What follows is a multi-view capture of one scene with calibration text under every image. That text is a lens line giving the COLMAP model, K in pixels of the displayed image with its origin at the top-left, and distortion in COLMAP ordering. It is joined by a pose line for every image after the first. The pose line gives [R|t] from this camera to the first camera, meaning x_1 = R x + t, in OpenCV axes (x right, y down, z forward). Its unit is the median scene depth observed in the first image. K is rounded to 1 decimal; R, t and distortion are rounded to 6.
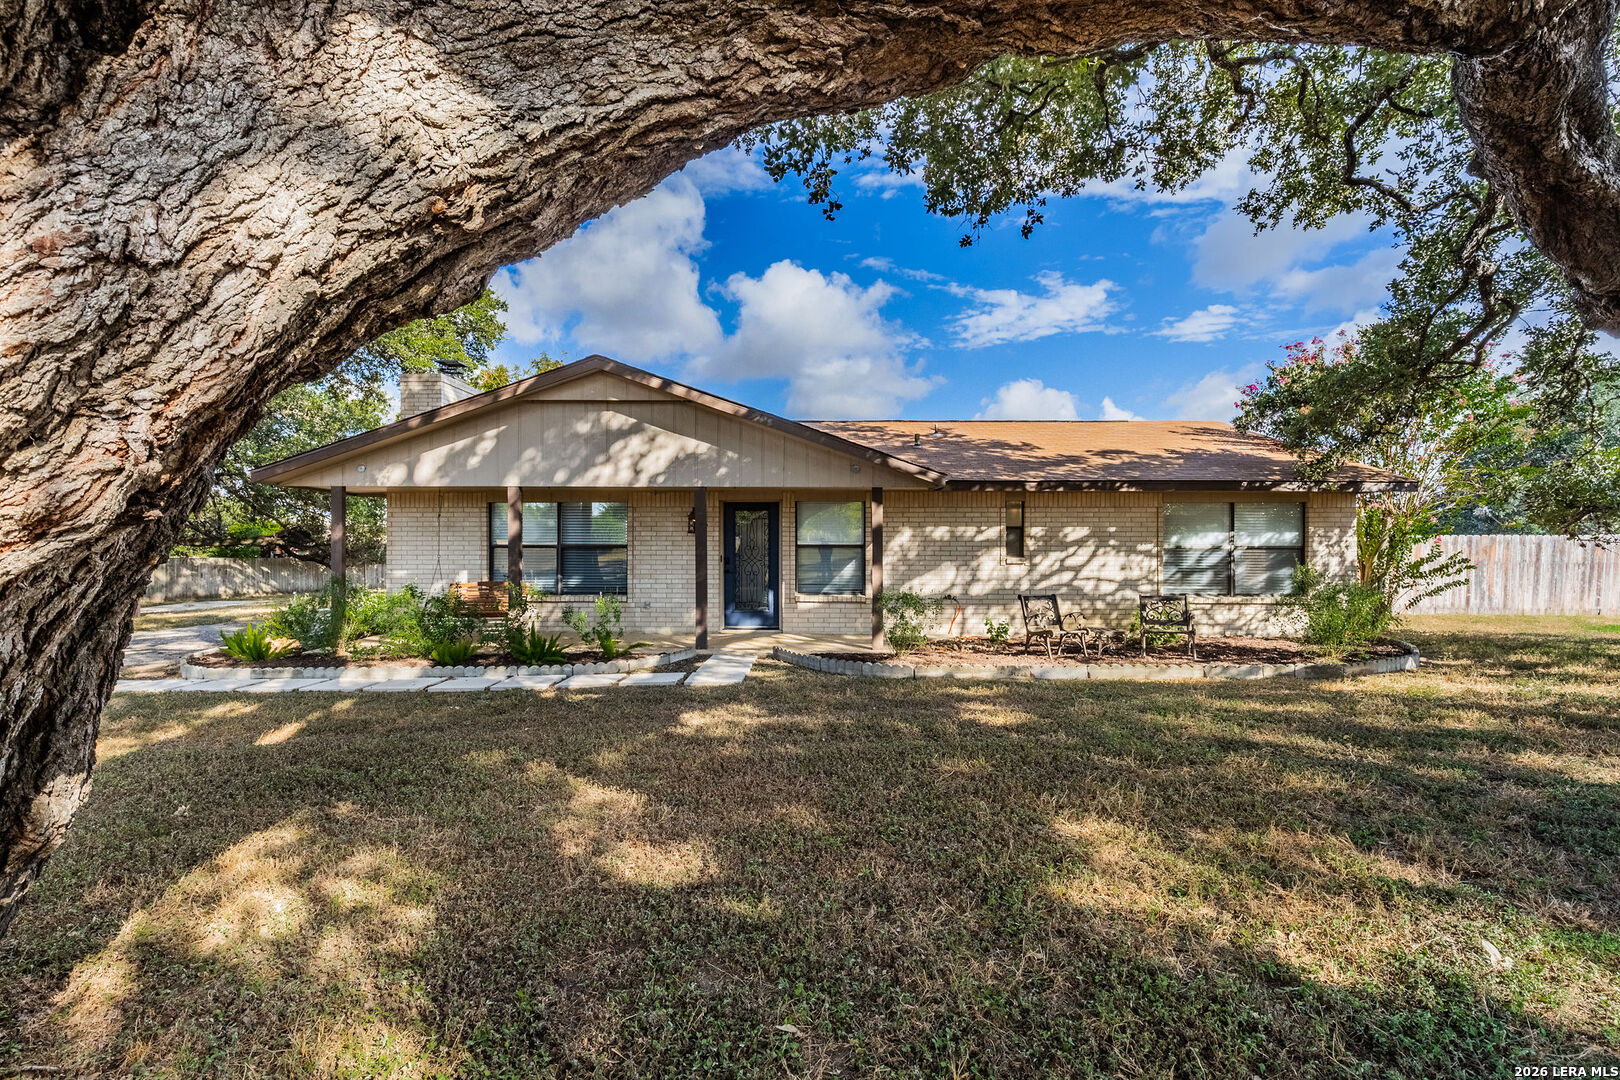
lens RADIAL K [[764.7, 0, 810.0], [0, 764.7, 540.0], [0, 0, 1]] dist [0.000673, 0.000023]
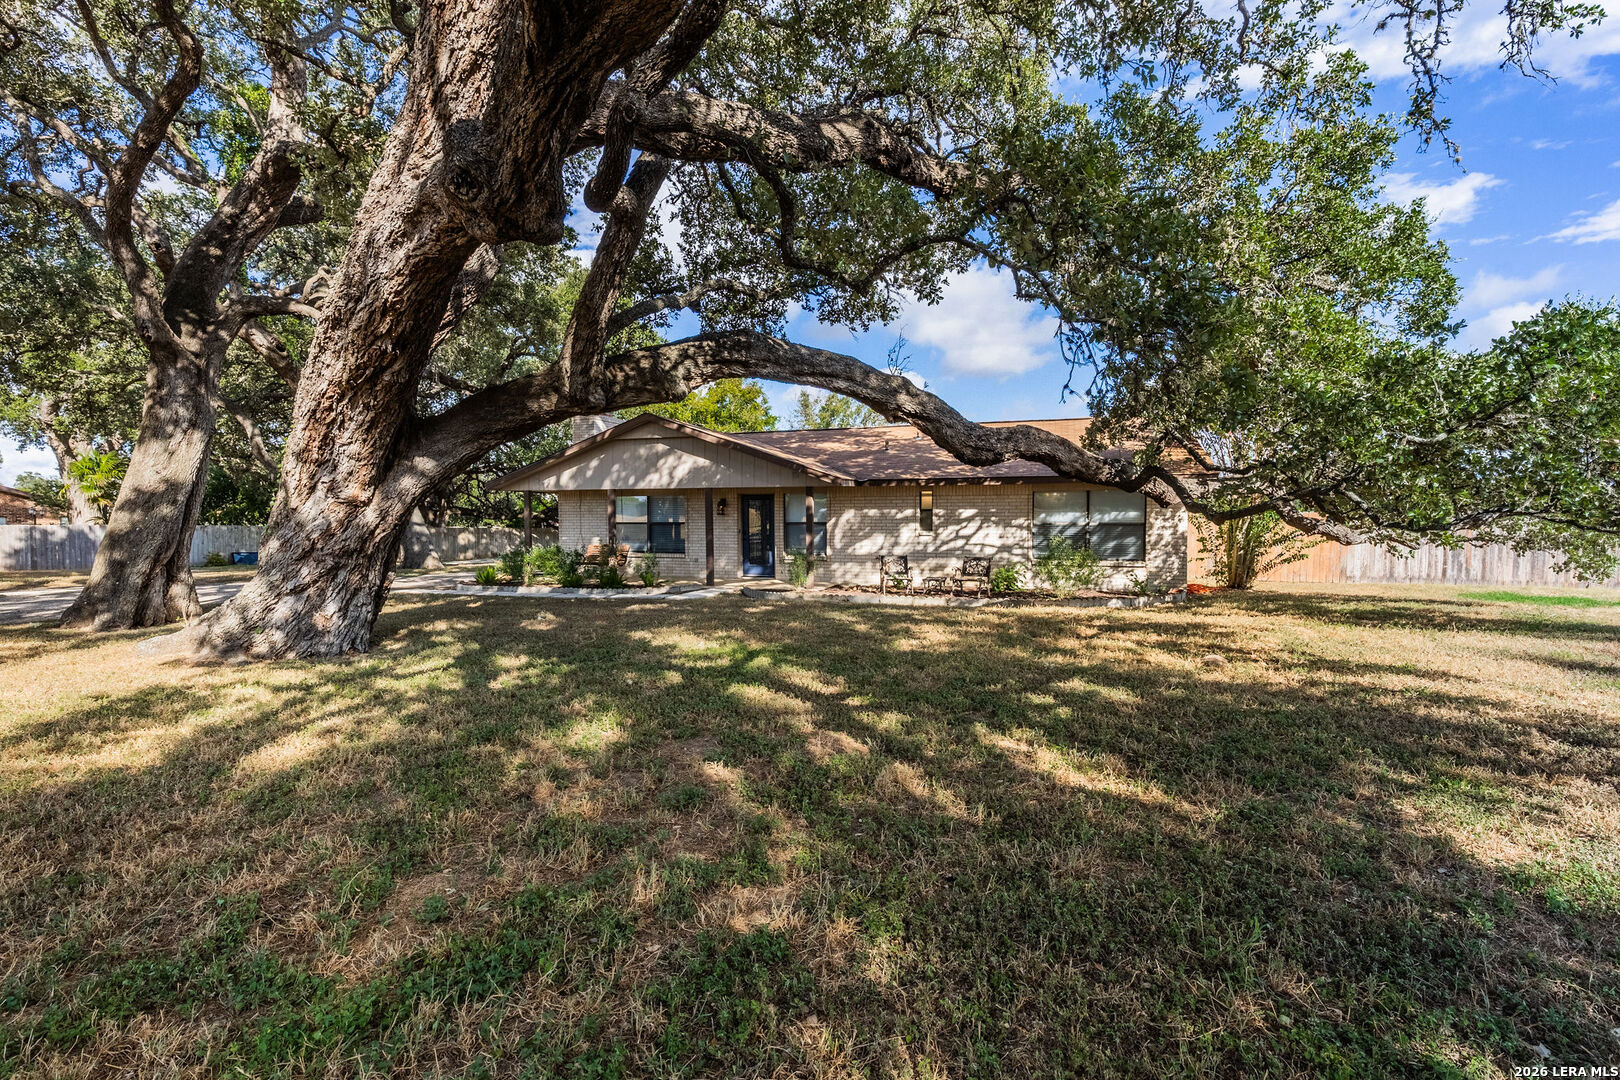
lens RADIAL K [[725.0, 0, 810.0], [0, 725.0, 540.0], [0, 0, 1]] dist [0.000366, -0.000131]
pose [[0.955263, 0.008899, -0.295624, 0.468878], [0.003501, 0.999137, 0.041389, -0.014882], [0.295737, -0.040573, 0.954407, -0.387605]]
